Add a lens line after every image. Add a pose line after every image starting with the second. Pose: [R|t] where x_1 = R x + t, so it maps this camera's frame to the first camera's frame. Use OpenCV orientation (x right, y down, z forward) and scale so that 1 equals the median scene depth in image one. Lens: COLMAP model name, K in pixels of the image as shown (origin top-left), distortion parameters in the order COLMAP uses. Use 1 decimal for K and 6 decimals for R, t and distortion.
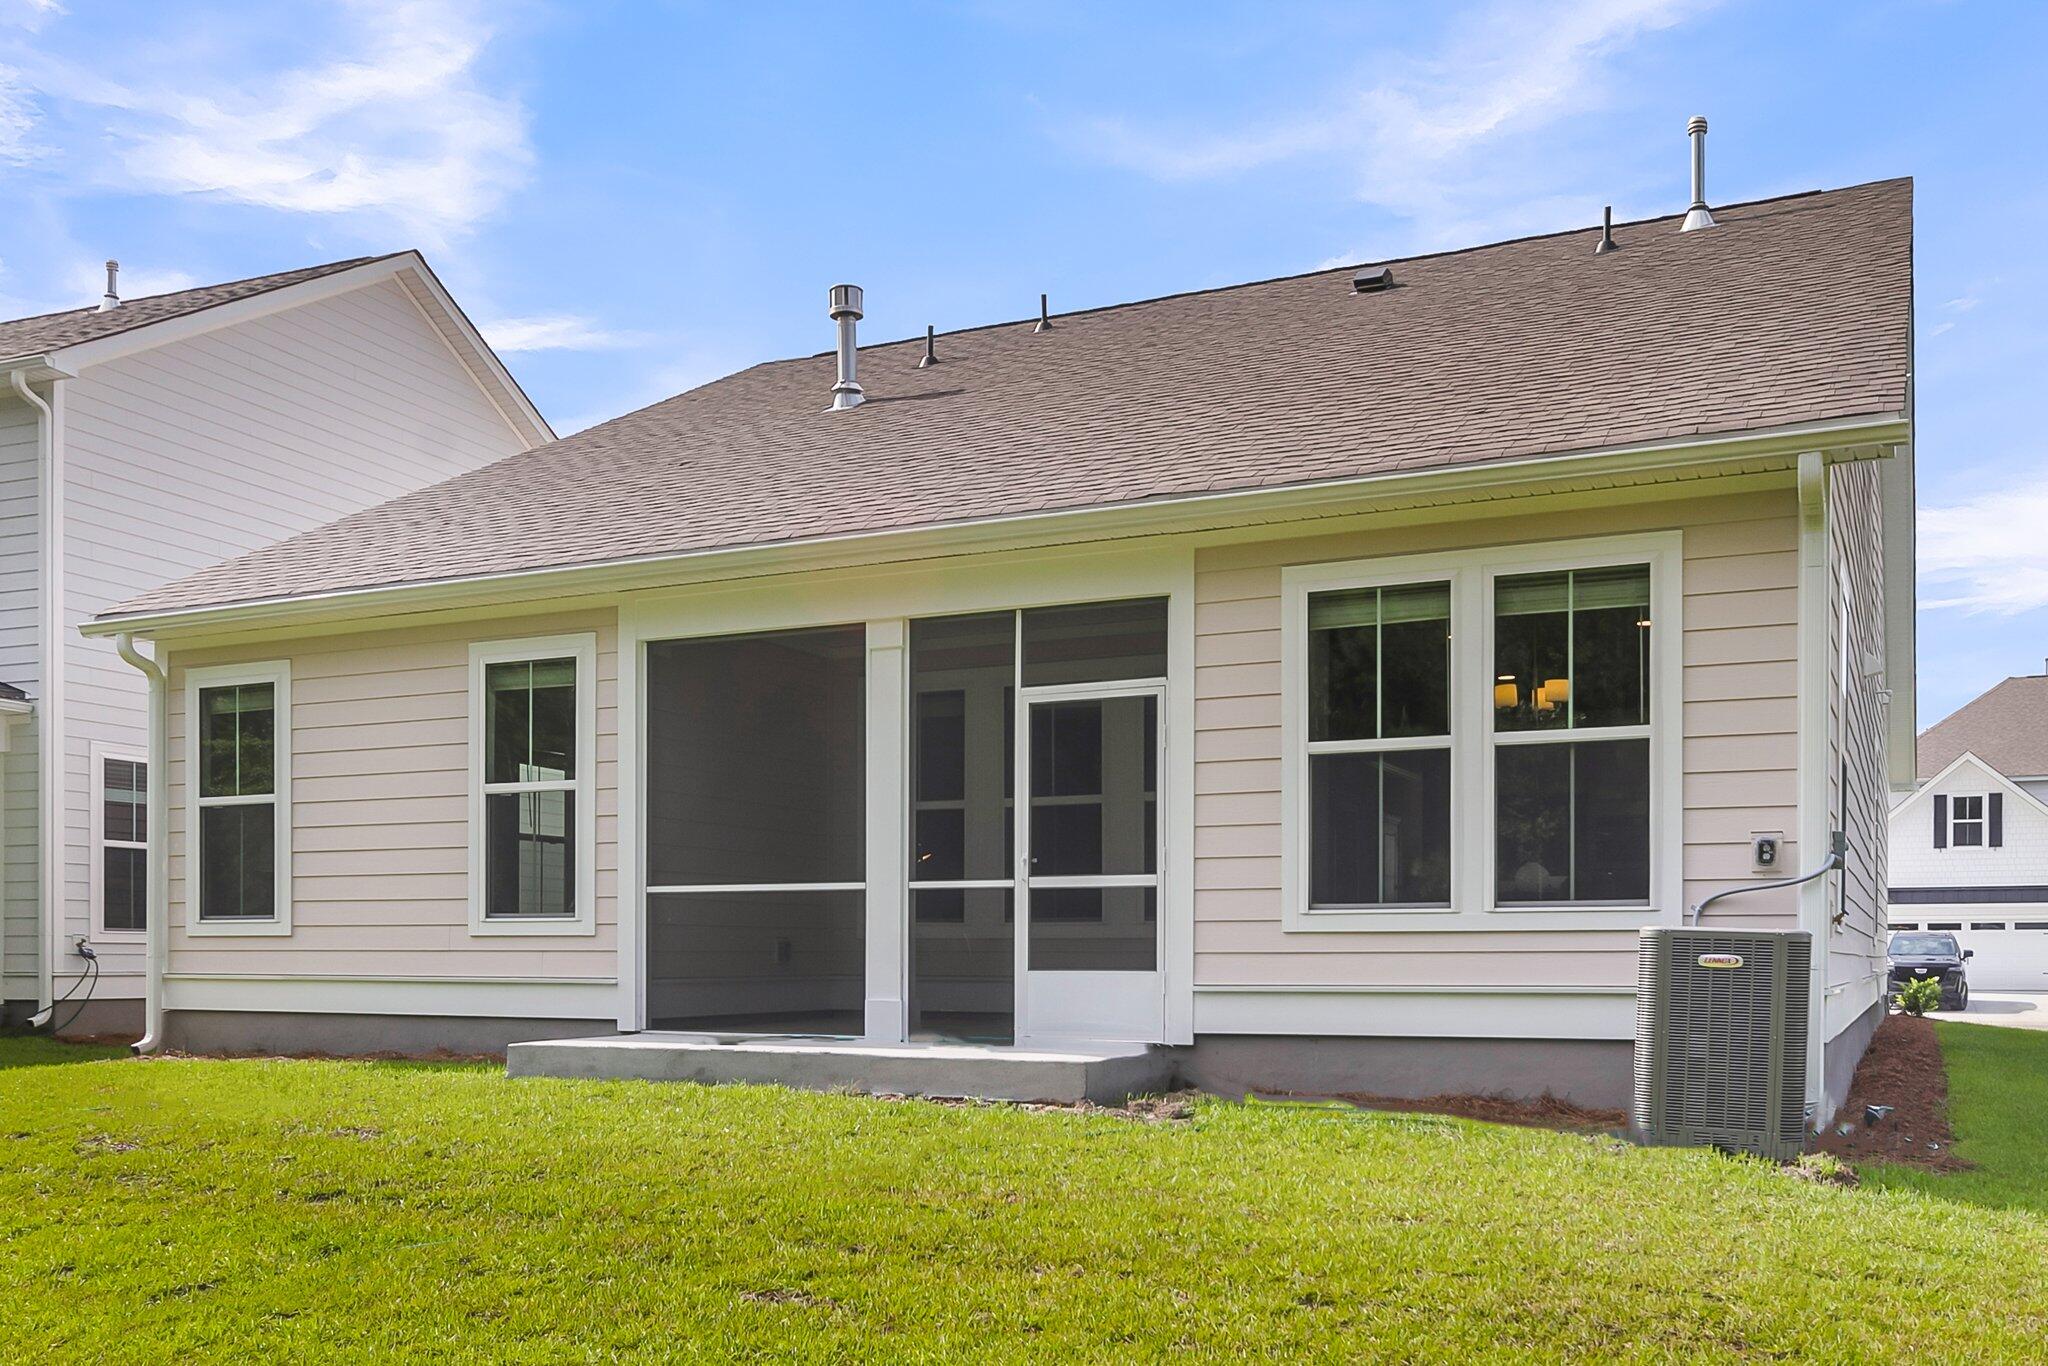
lens RADIAL K [[1819.7, 0, 1024.0], [0, 1819.7, 683.0], [0, 0, 1]] dist [-0.008942, -0.002157]
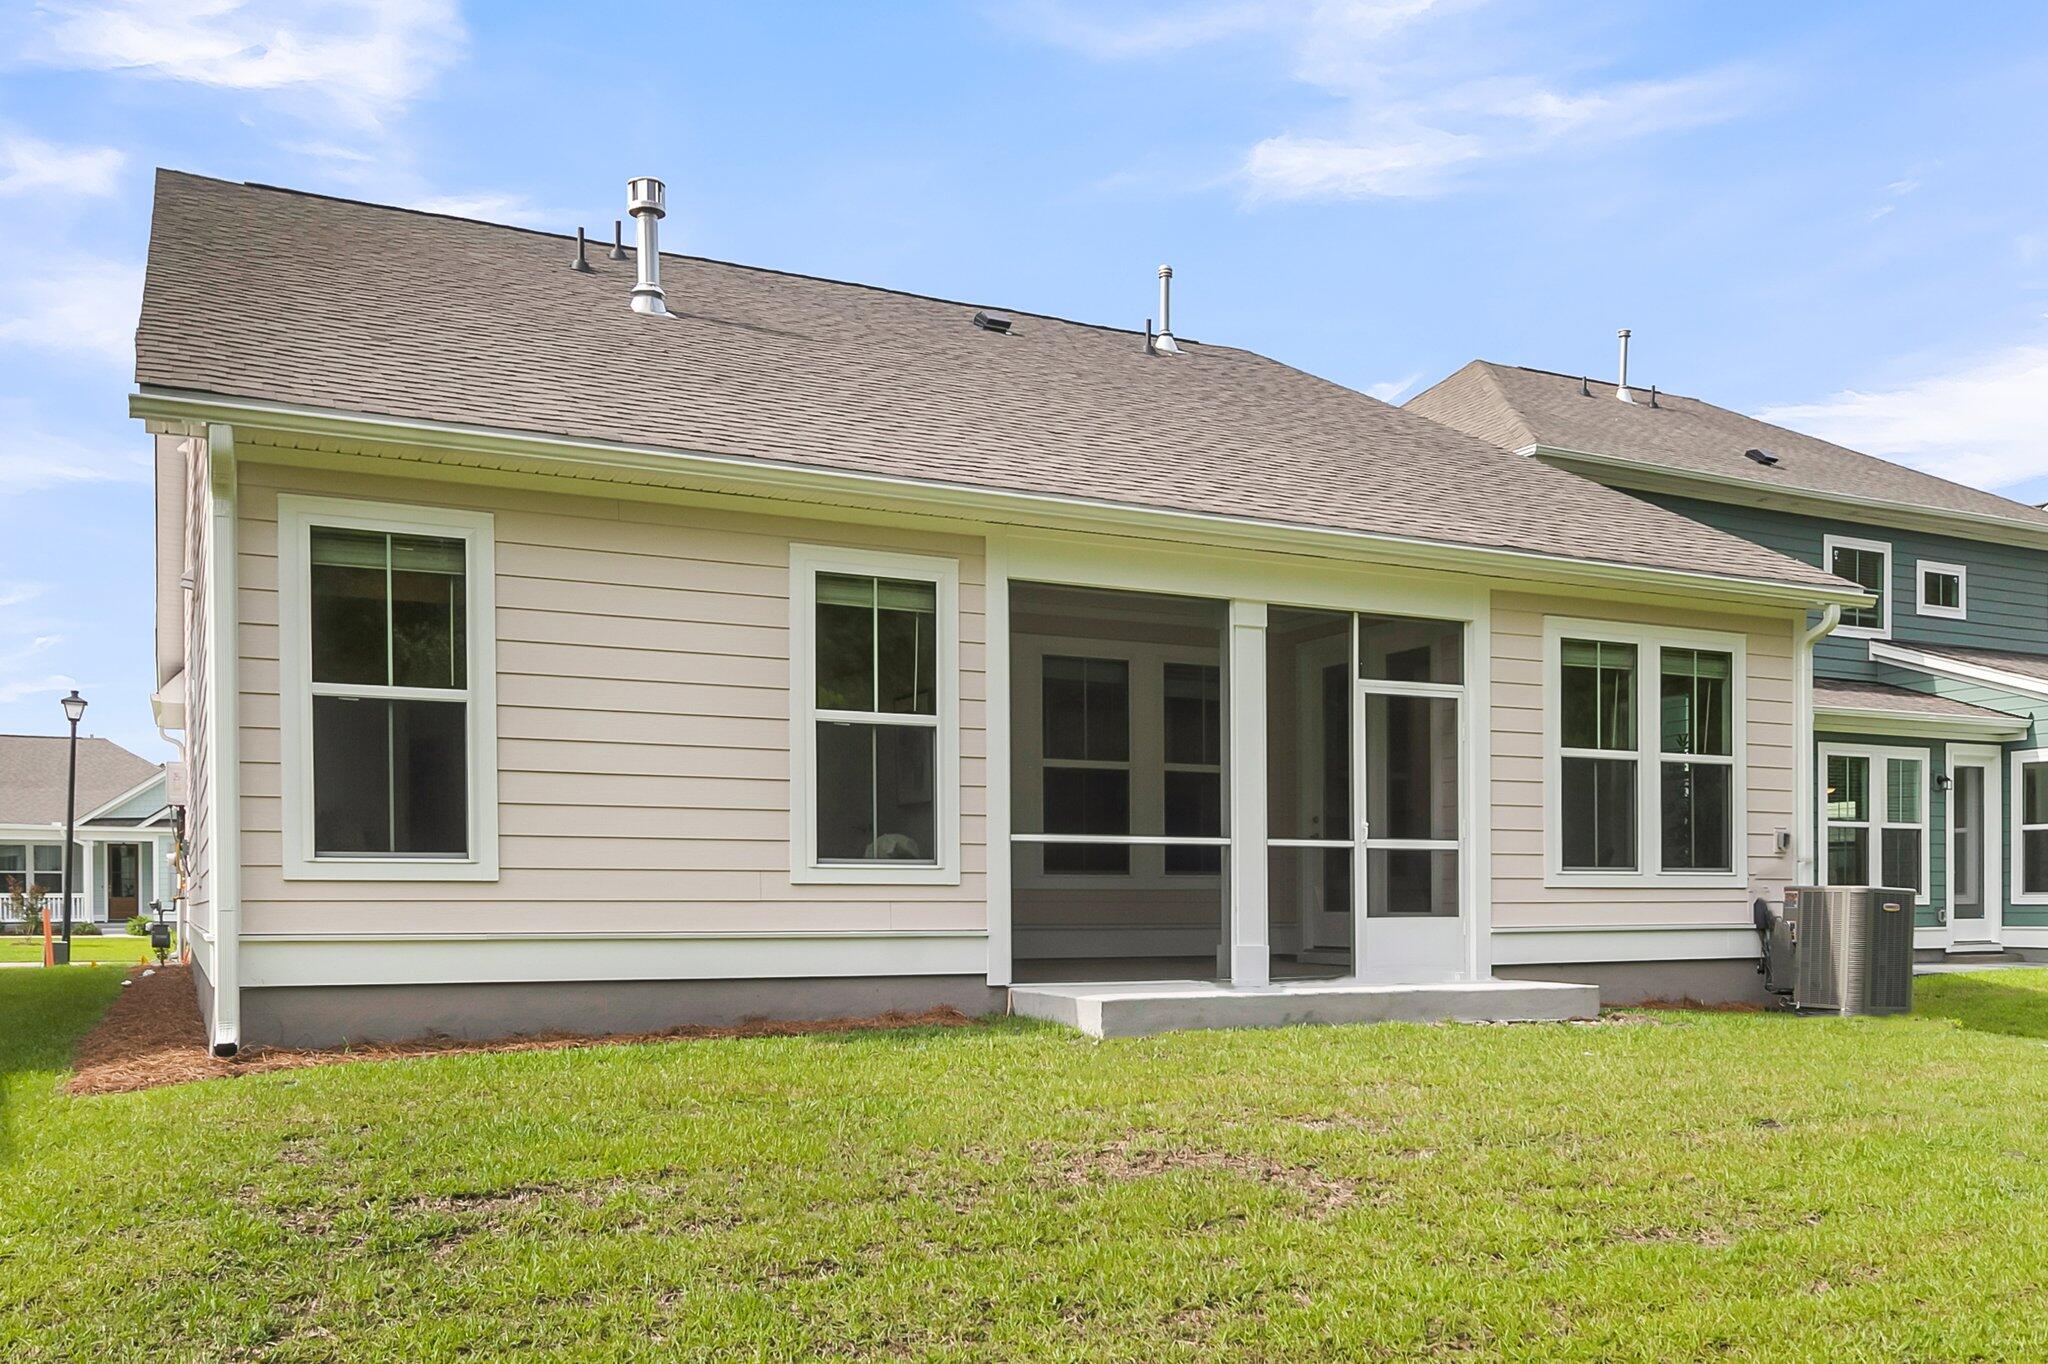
lens RADIAL K [[1704.5, 0, 1026.8], [0, 1704.5, 653.5], [0, 0, 1]] dist [-0.009449, -0.006893]
pose [[0.619761, 0.113076, 0.776602, -0.952122], [-0.115060, 0.991964, -0.052611, 0.066338], [-0.776310, -0.056750, 0.627791, 0.451987]]
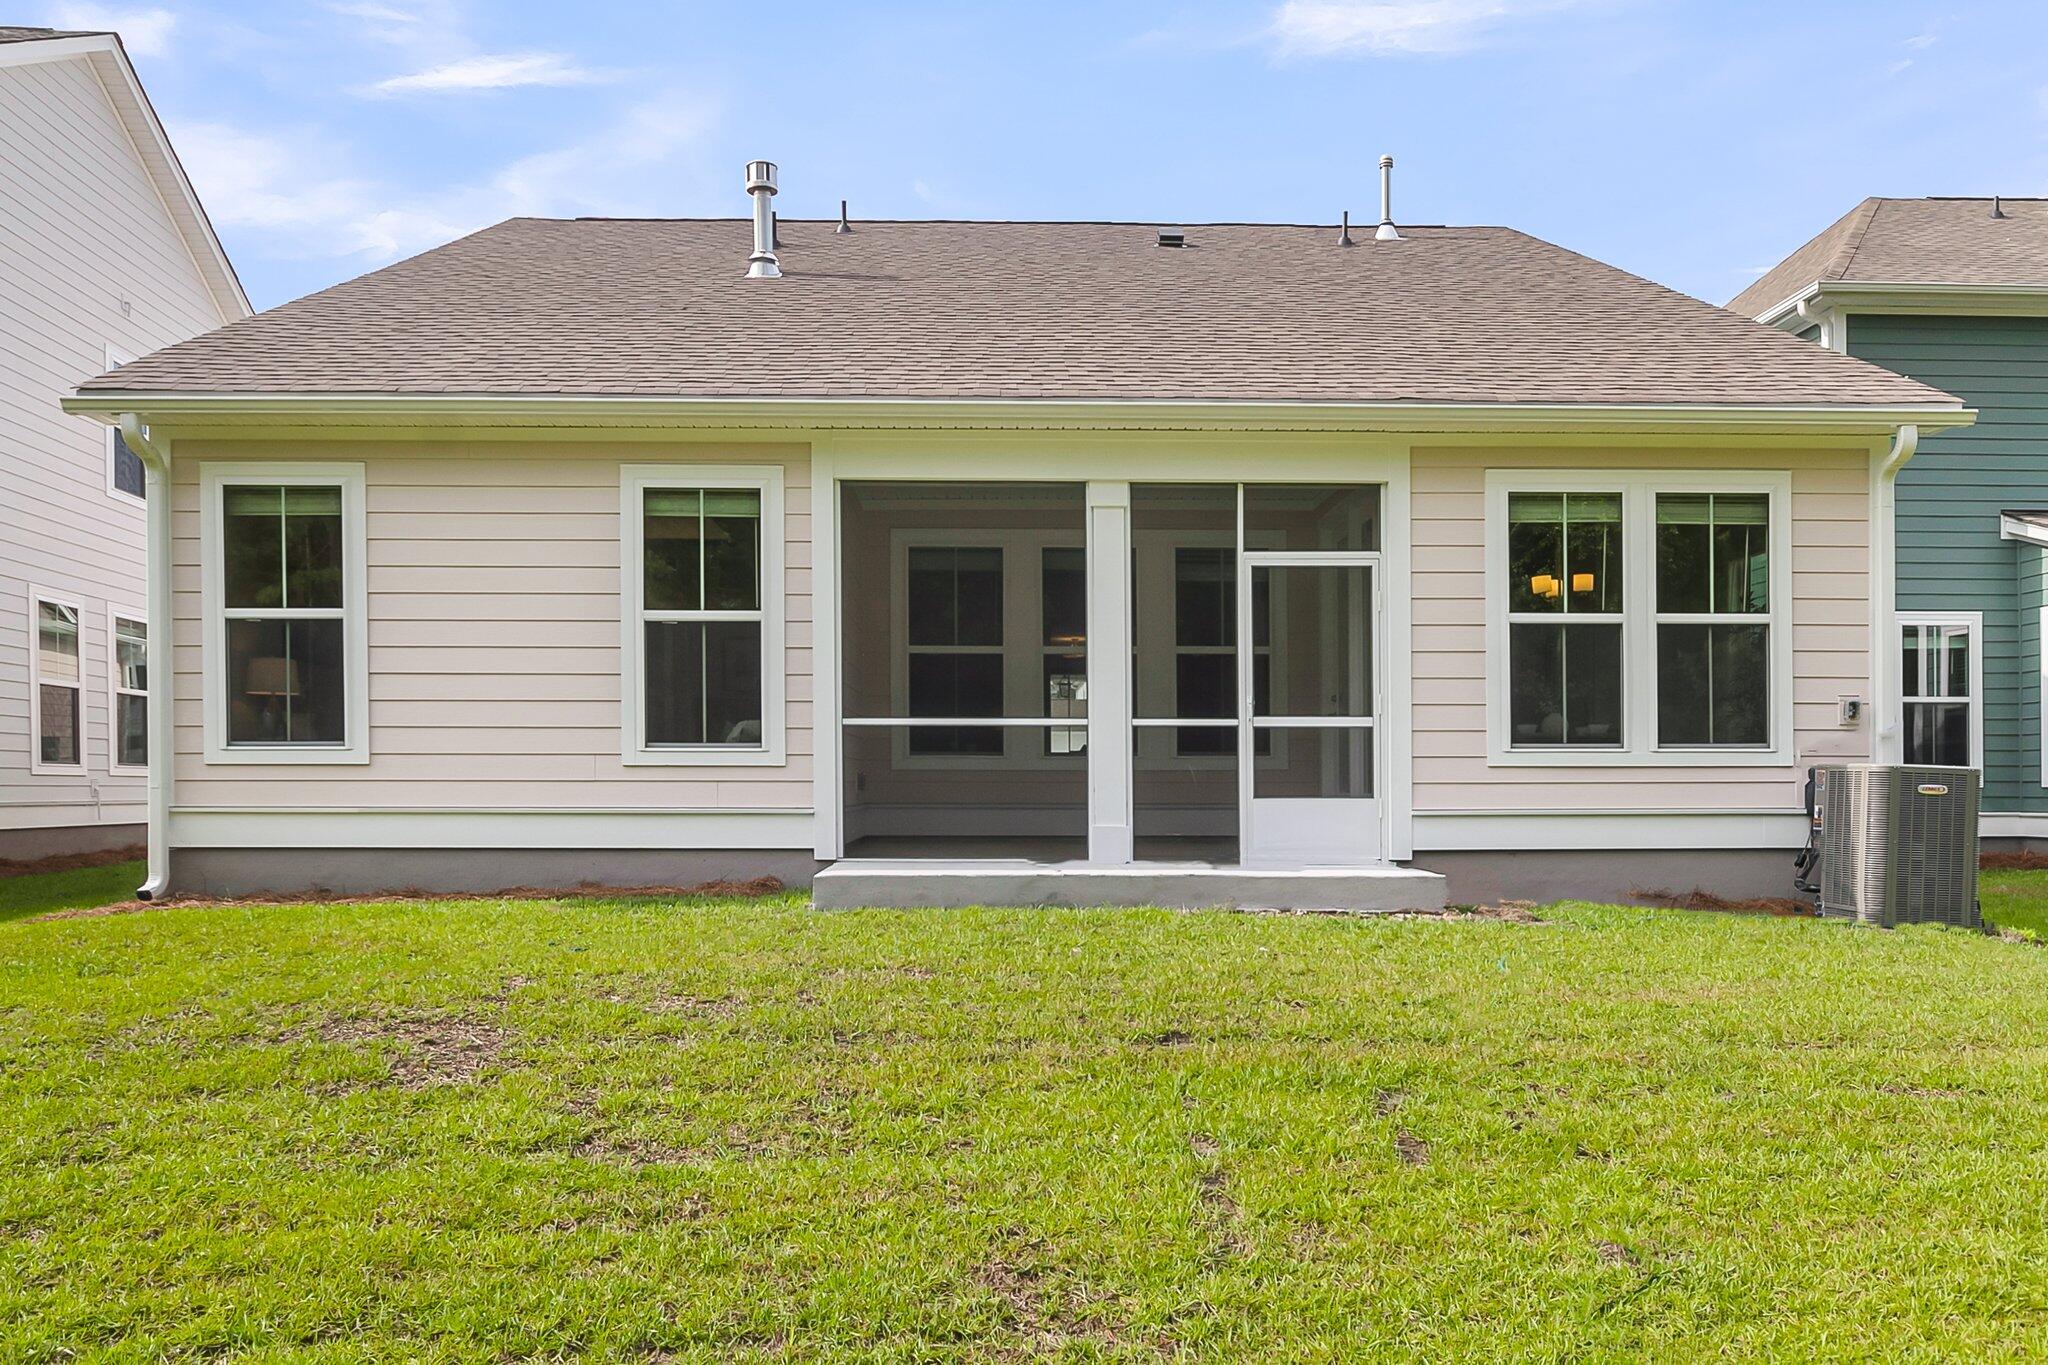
lens RADIAL K [[1487.3, 0, 1018.9], [0, 1487.3, 592.6], [0, 0, 1]] dist [-0.006306, -0.000684]
pose [[0.892975, 0.058112, 0.446338, -0.518325], [-0.066629, 0.997772, 0.003395, 0.032937], [-0.445146, -0.032771, 0.894858, 0.216458]]
